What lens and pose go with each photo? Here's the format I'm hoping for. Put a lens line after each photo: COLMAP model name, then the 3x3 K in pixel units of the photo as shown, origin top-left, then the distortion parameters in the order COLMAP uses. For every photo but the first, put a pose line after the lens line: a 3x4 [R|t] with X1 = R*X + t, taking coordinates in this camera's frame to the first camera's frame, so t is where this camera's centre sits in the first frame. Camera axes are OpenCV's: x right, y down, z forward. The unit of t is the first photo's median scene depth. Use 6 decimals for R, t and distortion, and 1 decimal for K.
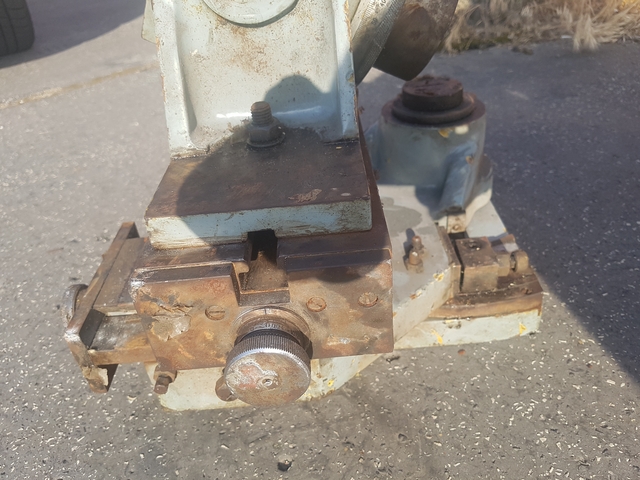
lens RADIAL K [[517.3, 0, 320.9], [0, 517.3, 256.1], [0, 0, 1]] dist [-0.013543, -0.003580]
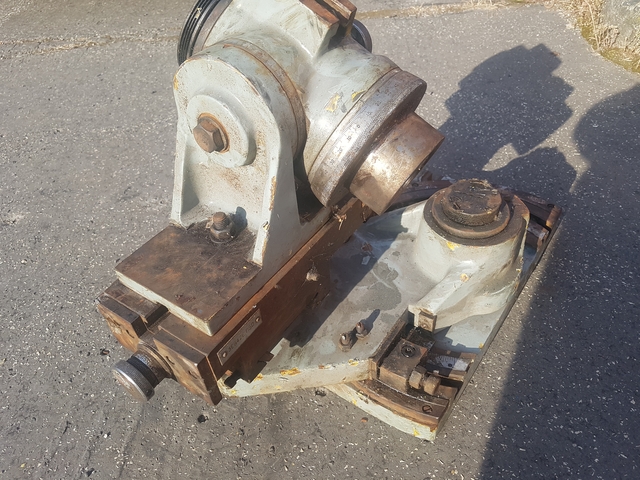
lens RADIAL K [[518.4, 0, 317.4], [0, 518.4, 249.4], [0, 0, 1]] dist [-0.006965, -0.005736]
pose [[0.804691, 0.427803, -0.411653, 0.586904], [-0.339314, 0.900367, 0.272406, -0.546798], [0.487174, -0.079523, 0.869677, -0.117648]]
